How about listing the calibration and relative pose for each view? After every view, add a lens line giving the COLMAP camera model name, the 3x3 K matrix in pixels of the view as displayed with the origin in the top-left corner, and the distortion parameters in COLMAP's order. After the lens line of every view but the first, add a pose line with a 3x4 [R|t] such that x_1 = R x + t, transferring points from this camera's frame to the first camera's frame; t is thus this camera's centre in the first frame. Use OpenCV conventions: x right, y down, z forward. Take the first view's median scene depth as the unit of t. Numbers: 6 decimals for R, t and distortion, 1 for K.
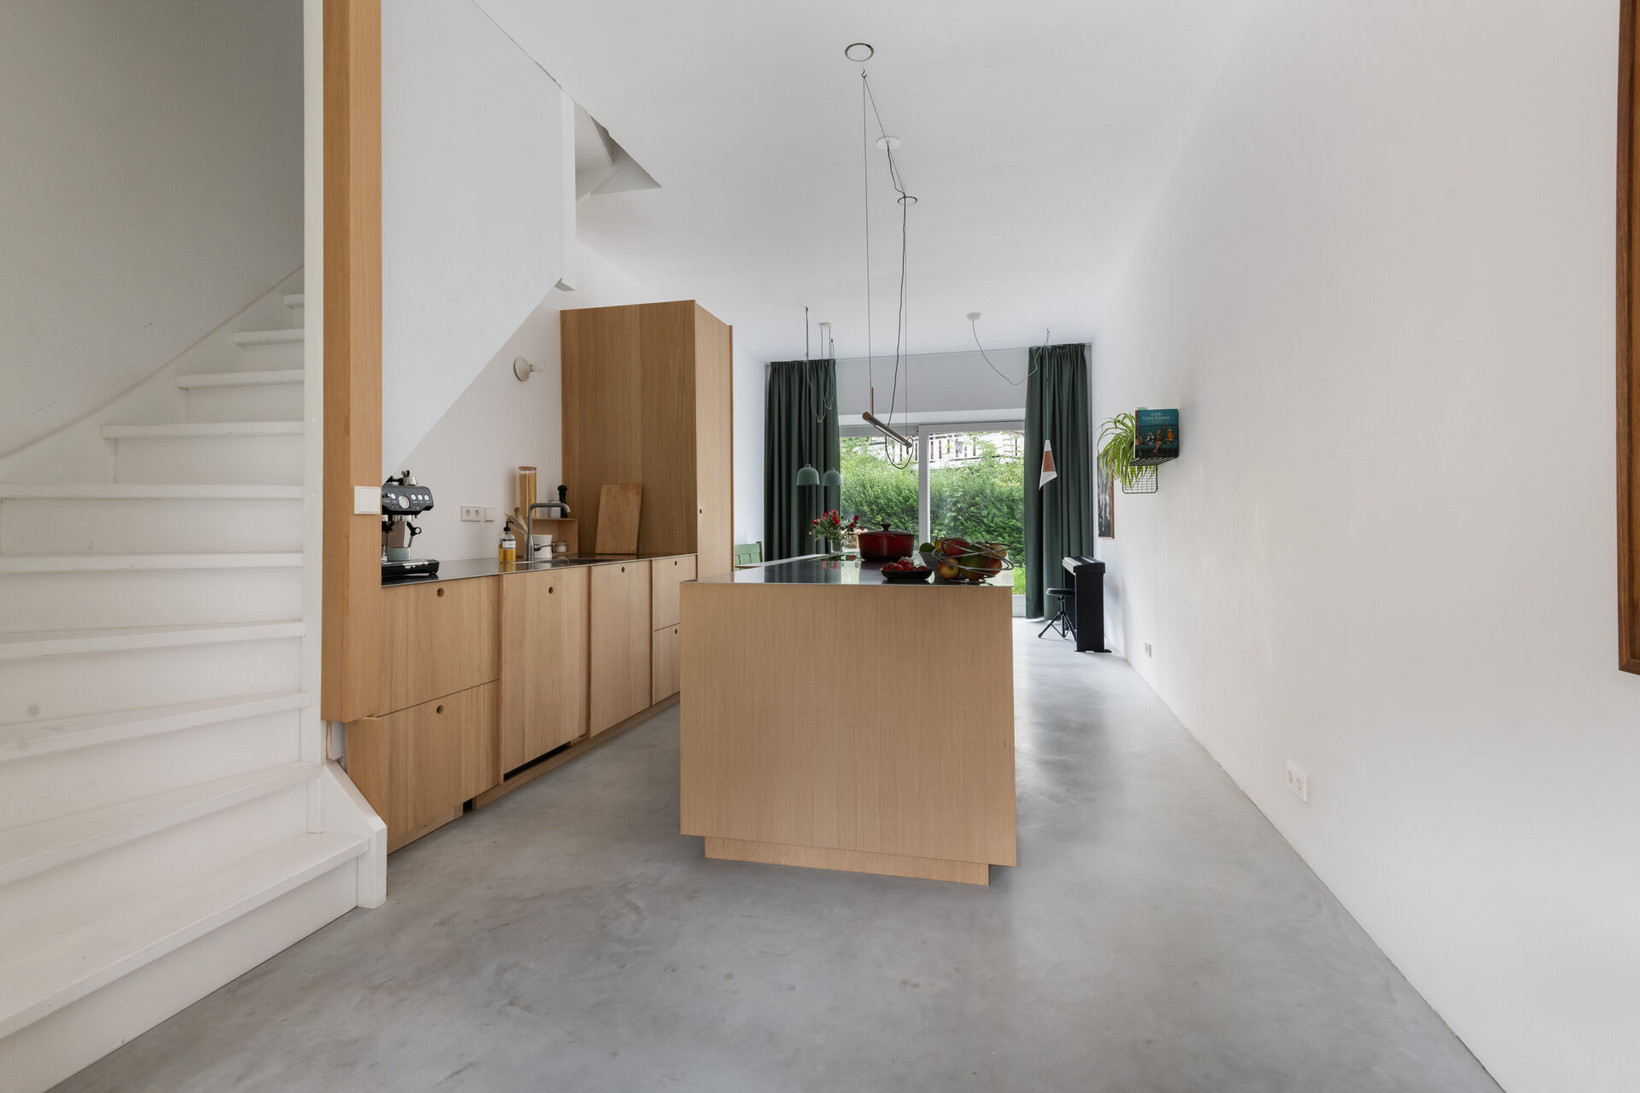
lens RADIAL K [[746.7, 0, 819.6], [0, 746.7, 537.6], [0, 0, 1]] dist [0.010838, -0.000194]
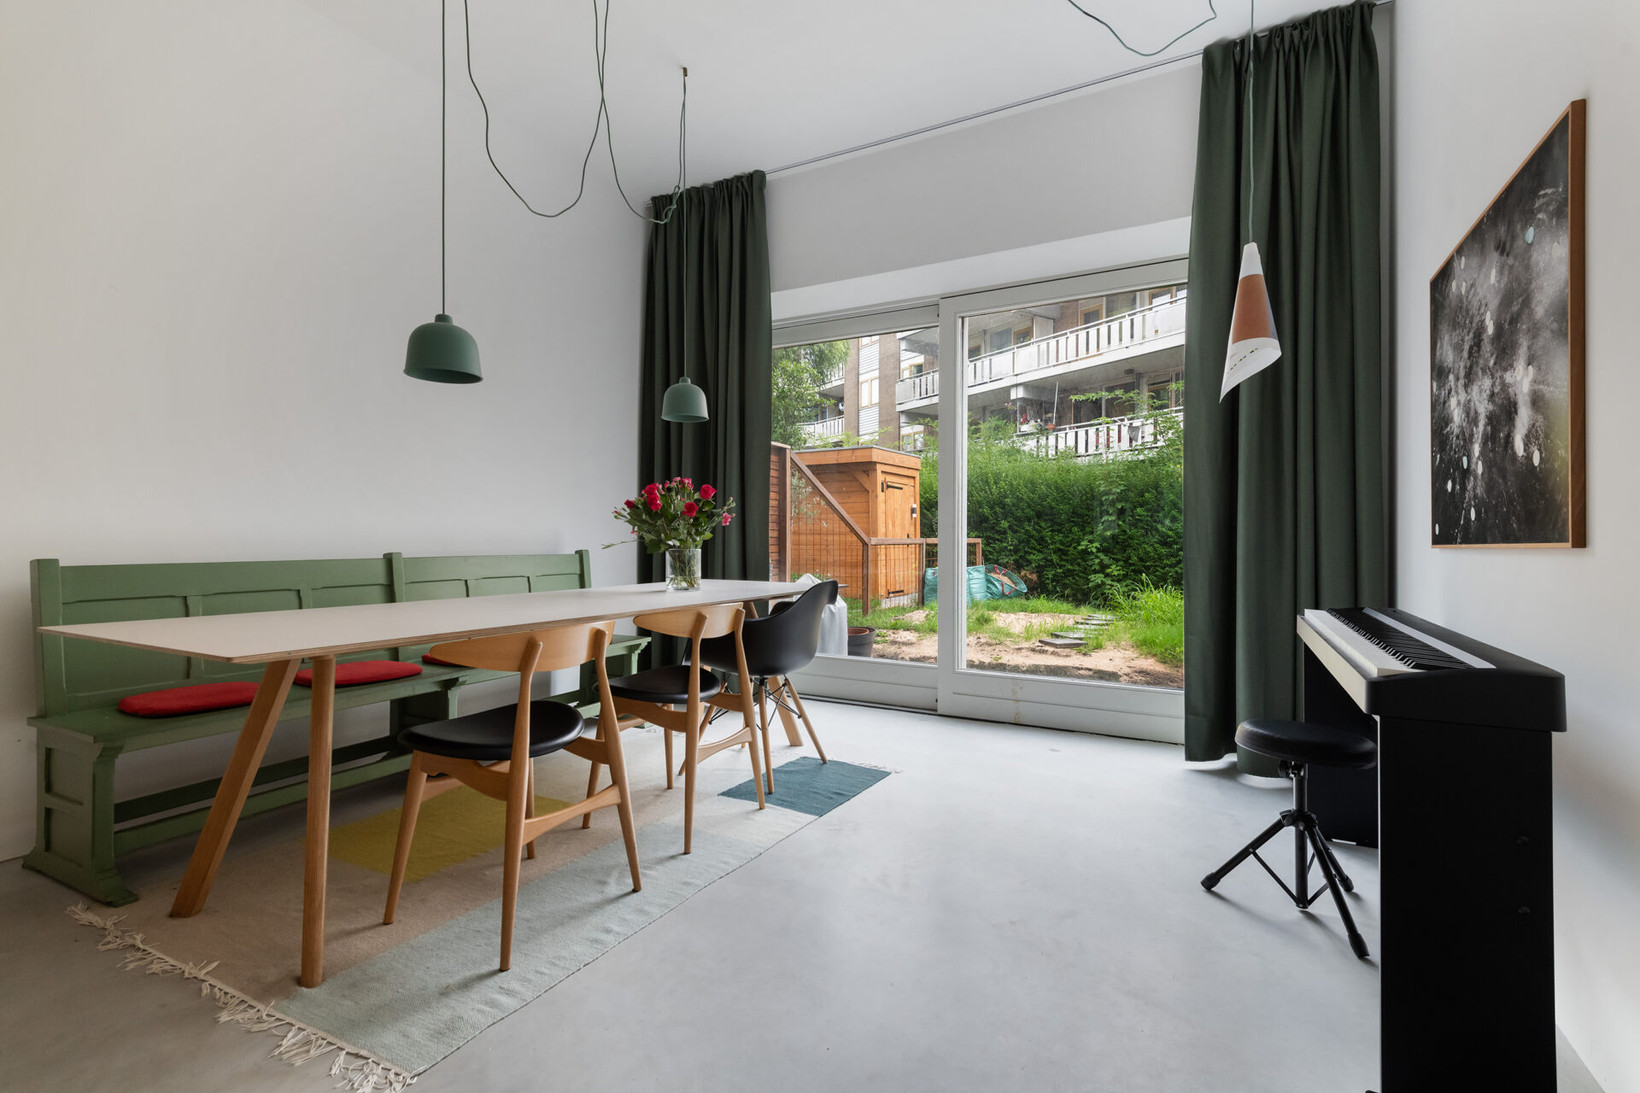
lens RADIAL K [[746.7, 0, 824.7], [0, 746.7, 541.8], [0, 0, 1]] dist [0.010838, -0.000194]
pose [[0.972077, 0.012961, -0.234305, 0.185519], [-0.016166, 0.999800, -0.011763, 0.005499], [0.234106, 0.015222, 0.972092, 0.585622]]
